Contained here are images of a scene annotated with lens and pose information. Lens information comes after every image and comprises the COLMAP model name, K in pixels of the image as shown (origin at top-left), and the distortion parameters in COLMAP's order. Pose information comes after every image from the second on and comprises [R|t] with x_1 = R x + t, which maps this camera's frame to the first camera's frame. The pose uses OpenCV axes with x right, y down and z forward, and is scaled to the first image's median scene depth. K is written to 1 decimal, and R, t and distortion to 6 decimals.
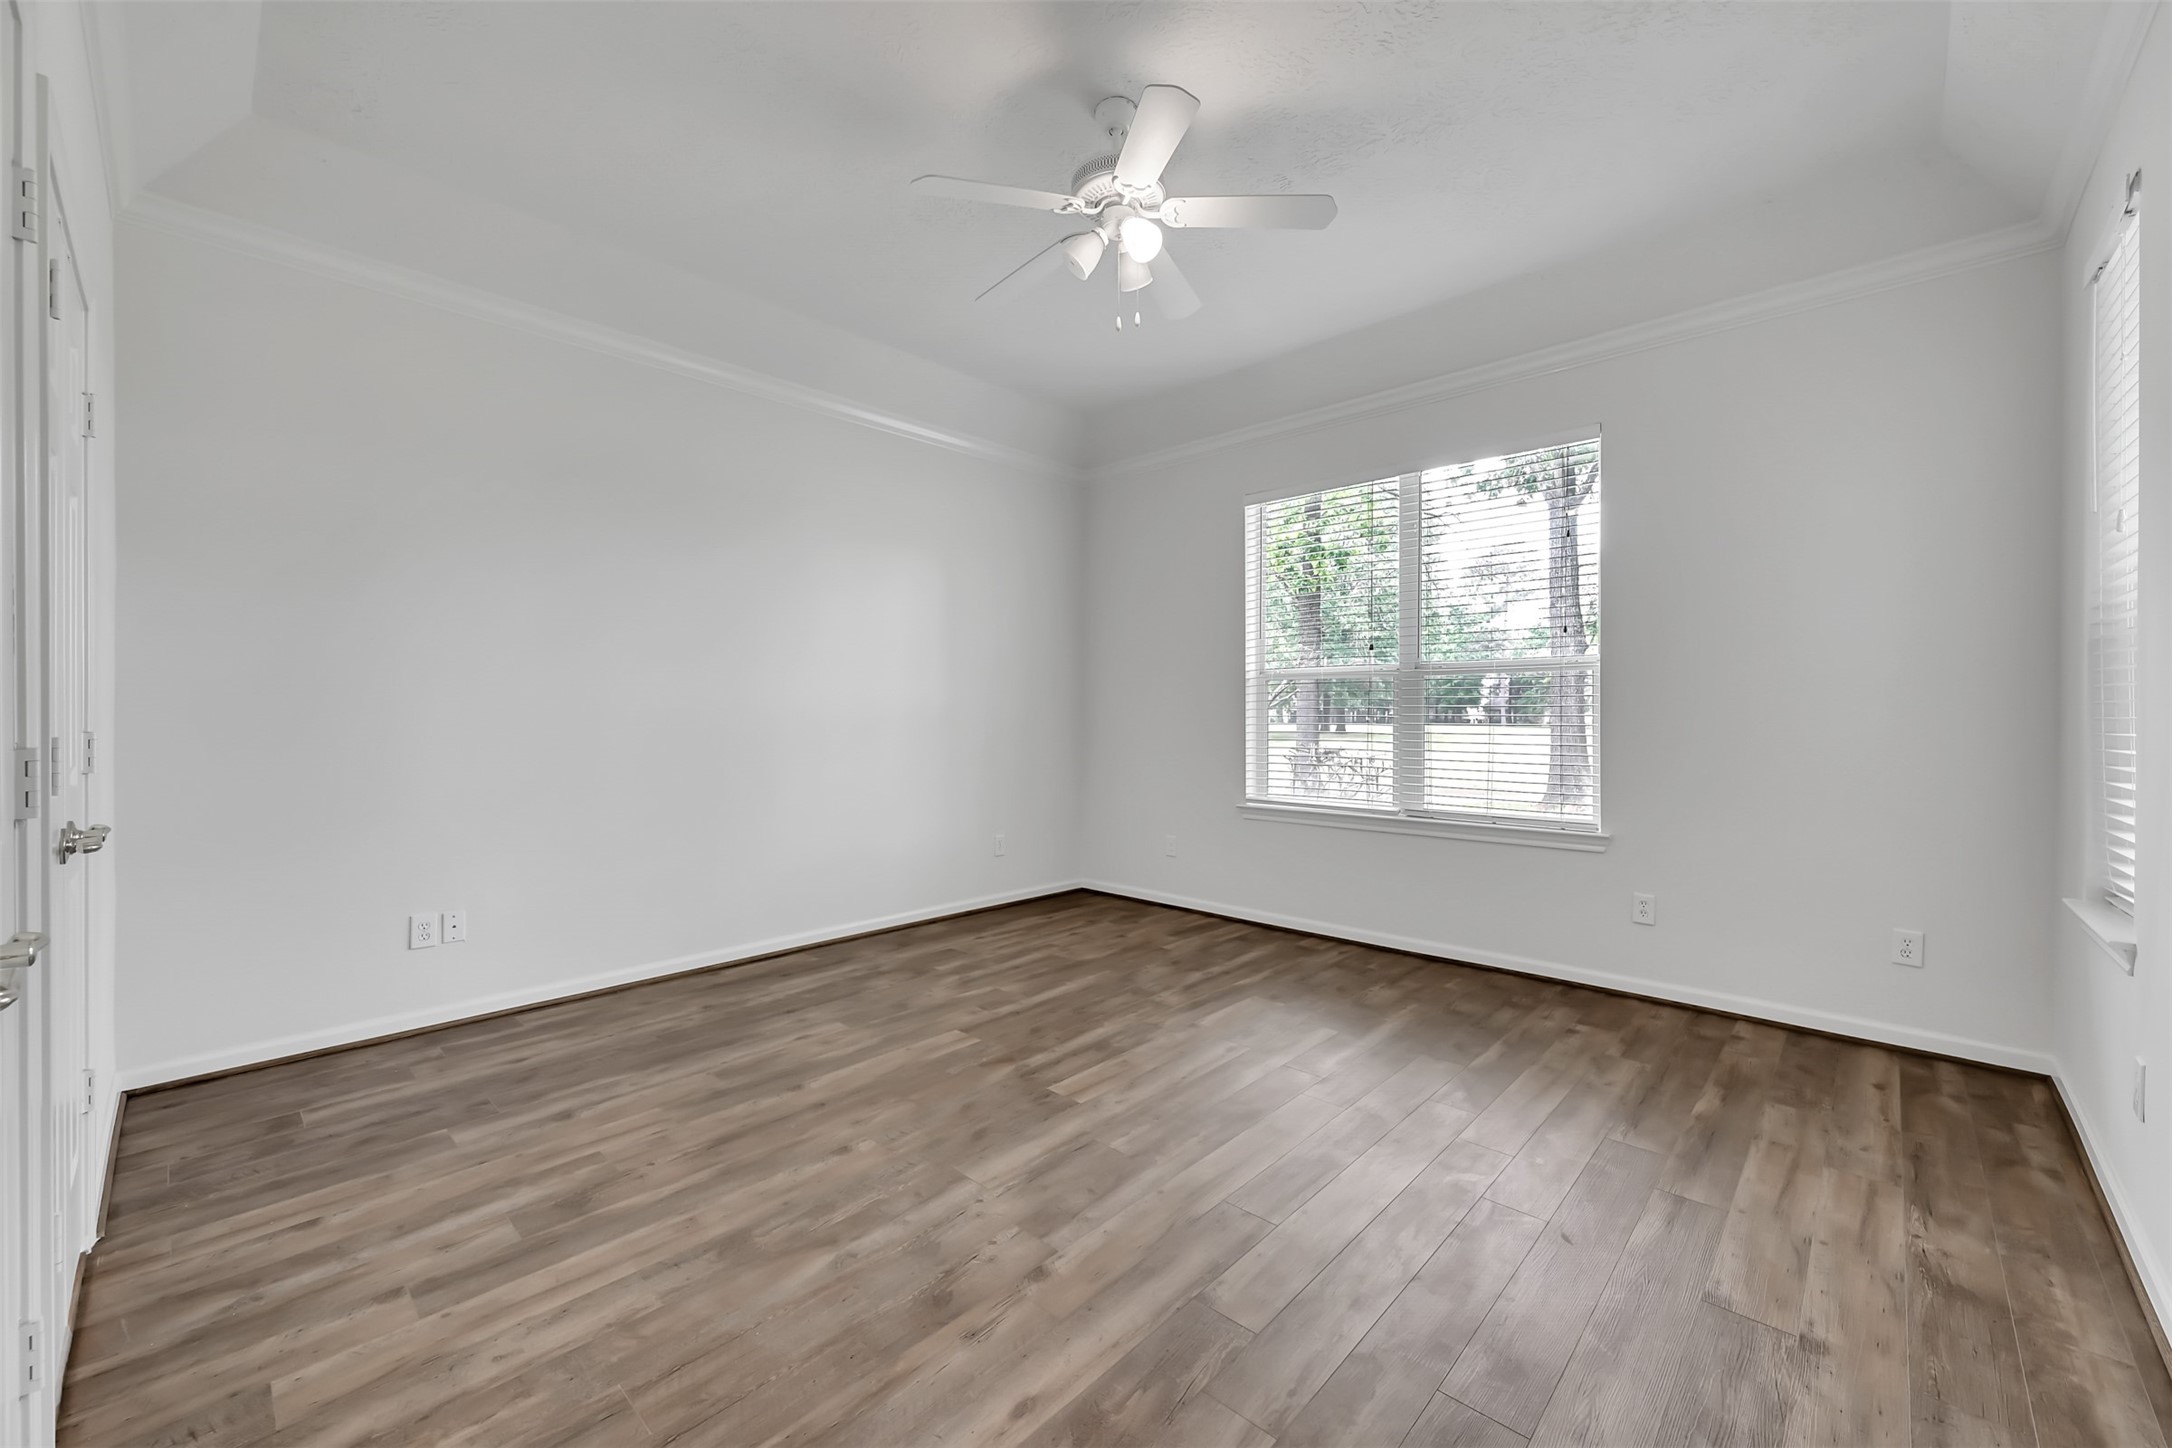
lens RADIAL K [[853.2, 0, 1083.1], [0, 853.2, 723.0], [0, 0, 1]] dist [-0.001074, 0.000141]
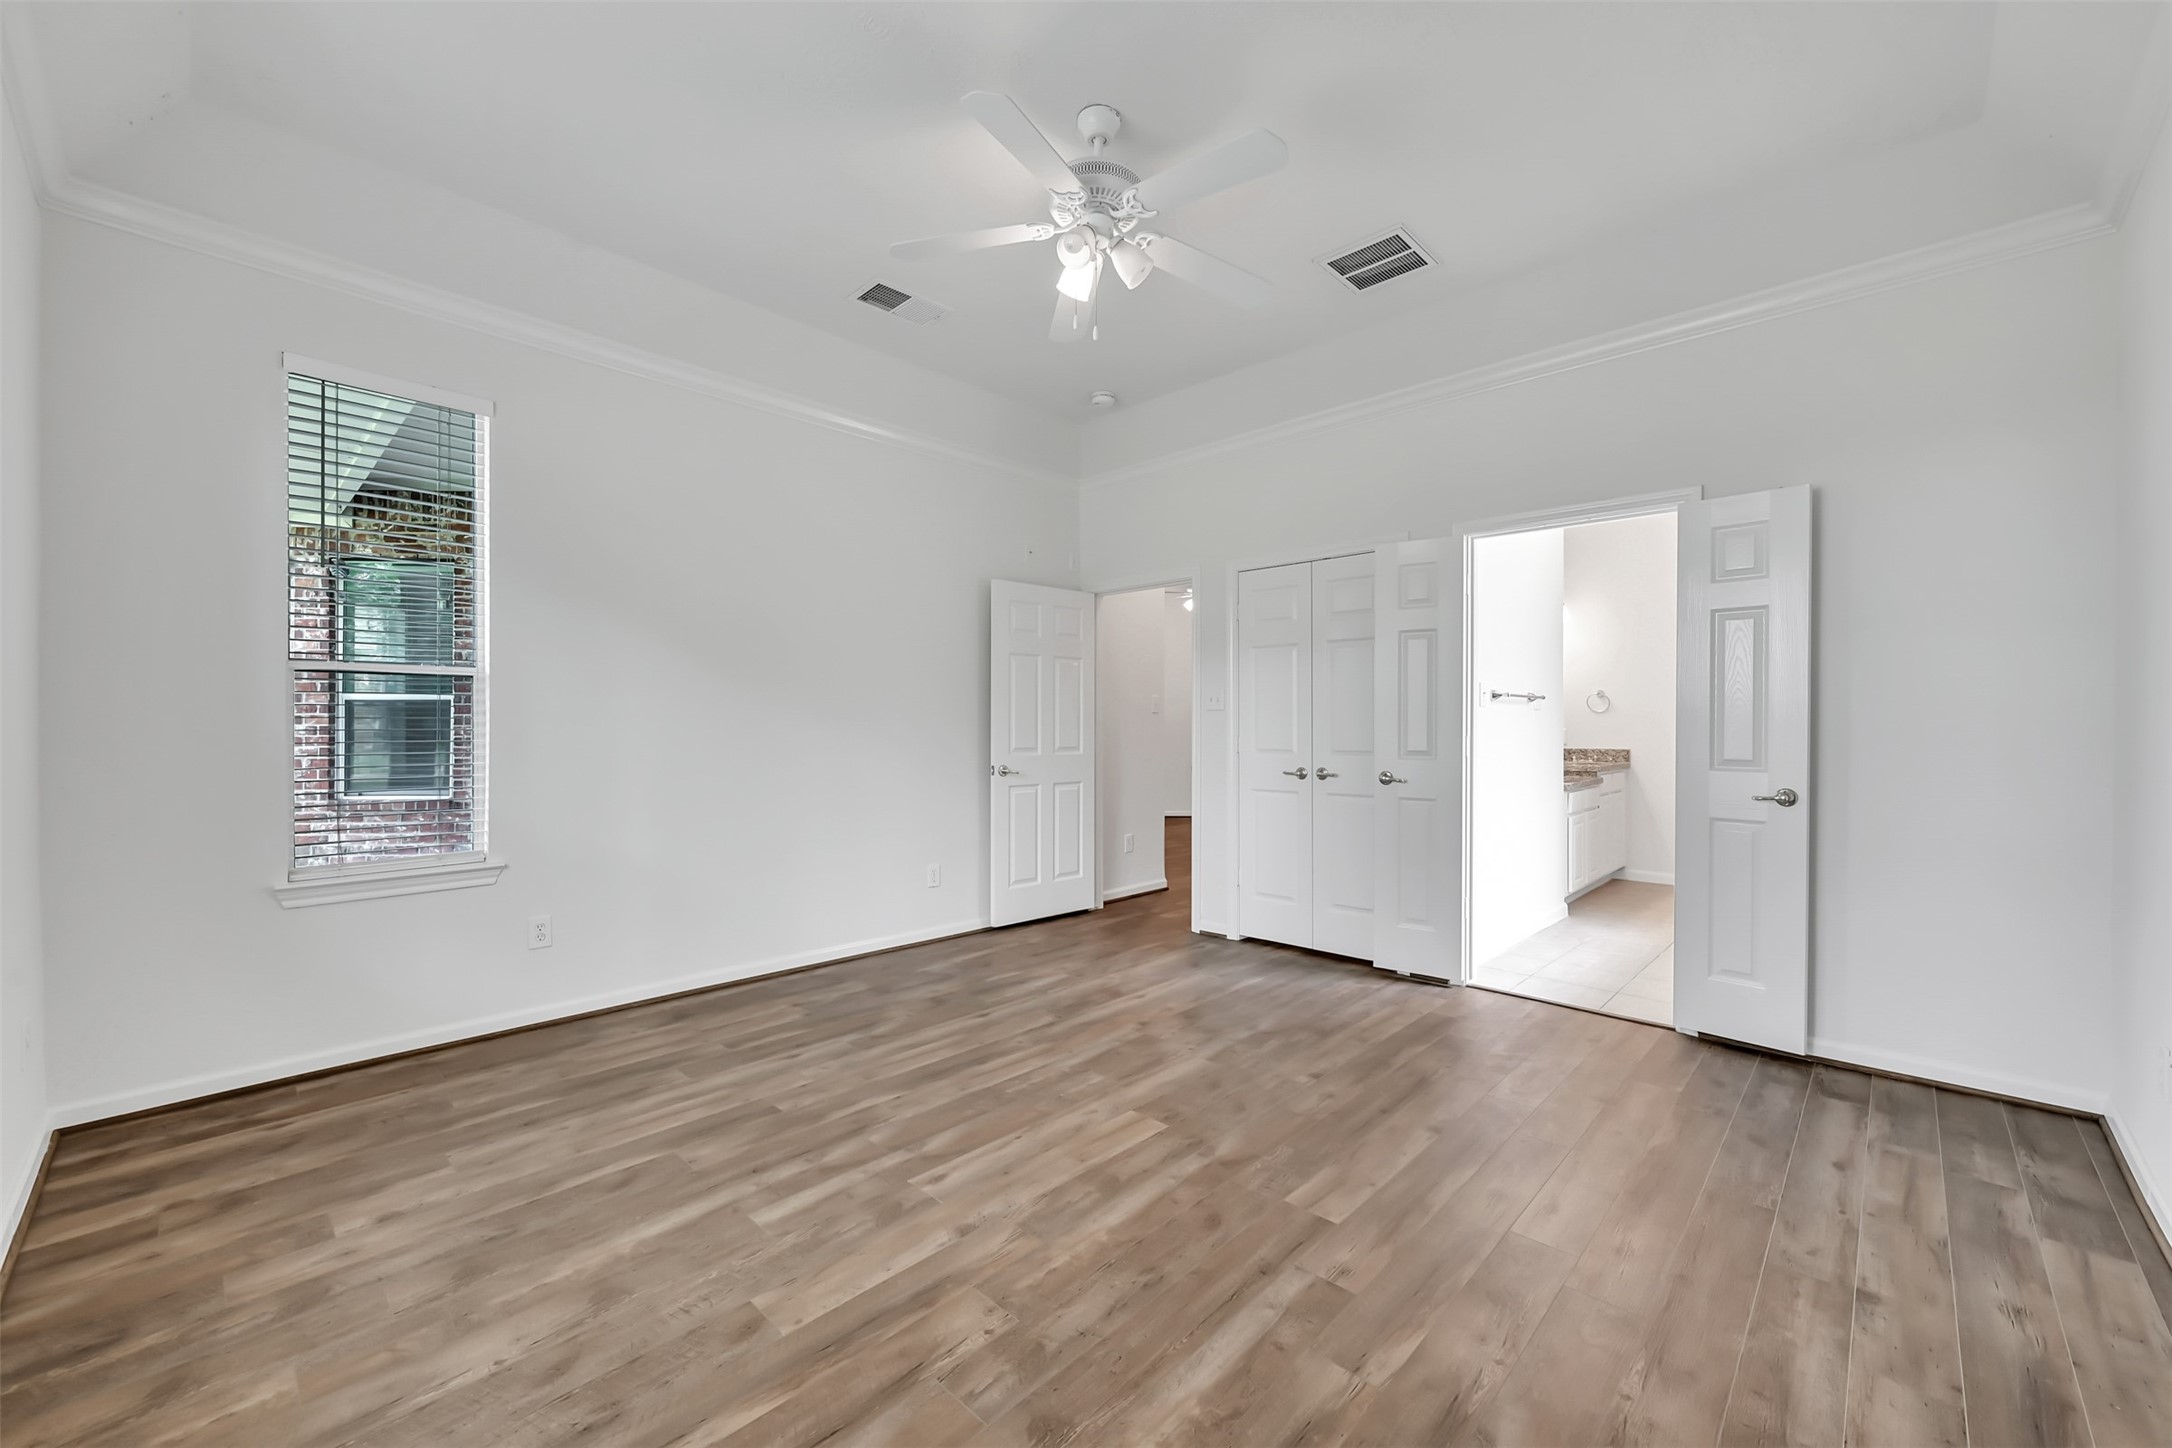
lens RADIAL K [[853.2, 0, 1083.1], [0, 853.2, 723.0], [0, 0, 1]] dist [-0.001074, 0.000141]
pose [[-0.999957, -0.002703, 0.008819, 0.043581], [-0.002595, 0.999923, 0.012135, -0.028342], [-0.008851, 0.012112, -0.999887, 1.868898]]
